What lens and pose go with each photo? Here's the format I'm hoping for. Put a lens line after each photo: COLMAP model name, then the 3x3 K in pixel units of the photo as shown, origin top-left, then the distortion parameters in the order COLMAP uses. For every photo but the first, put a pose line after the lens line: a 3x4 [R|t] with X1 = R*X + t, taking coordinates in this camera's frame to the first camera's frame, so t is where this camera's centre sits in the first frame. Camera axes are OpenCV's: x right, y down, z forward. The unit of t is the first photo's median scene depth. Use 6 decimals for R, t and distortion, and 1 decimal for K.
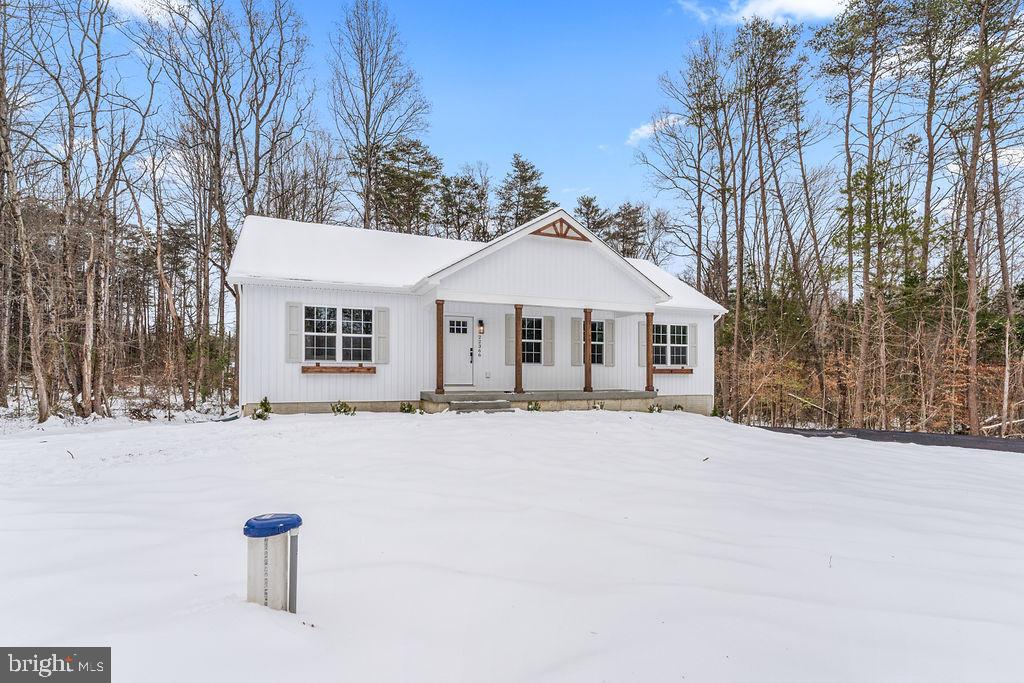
lens RADIAL K [[467.6, 0, 506.9], [0, 467.6, 368.0], [0, 0, 1]] dist [0.000850, 0.000016]
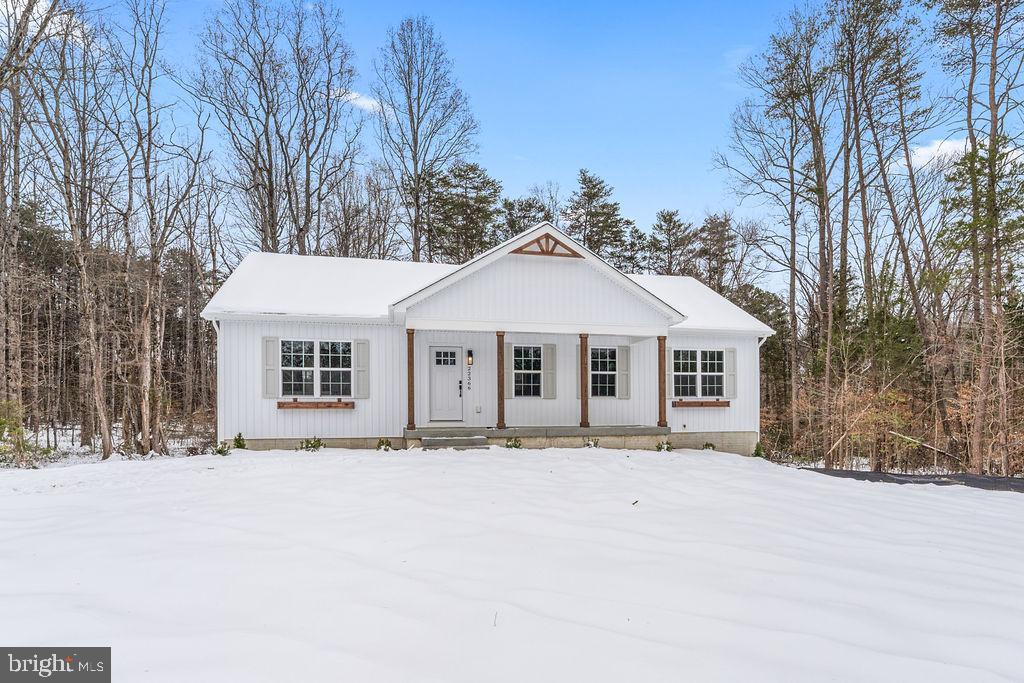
lens RADIAL K [[504.5, 0, 514.0], [0, 504.5, 409.4], [0, 0, 1]] dist [0.000554, -0.000160]
pose [[0.986638, -0.008709, -0.162695, 0.102677], [0.009755, 0.999937, 0.005632, 0.005195], [0.162636, -0.007144, 0.986660, 0.016938]]
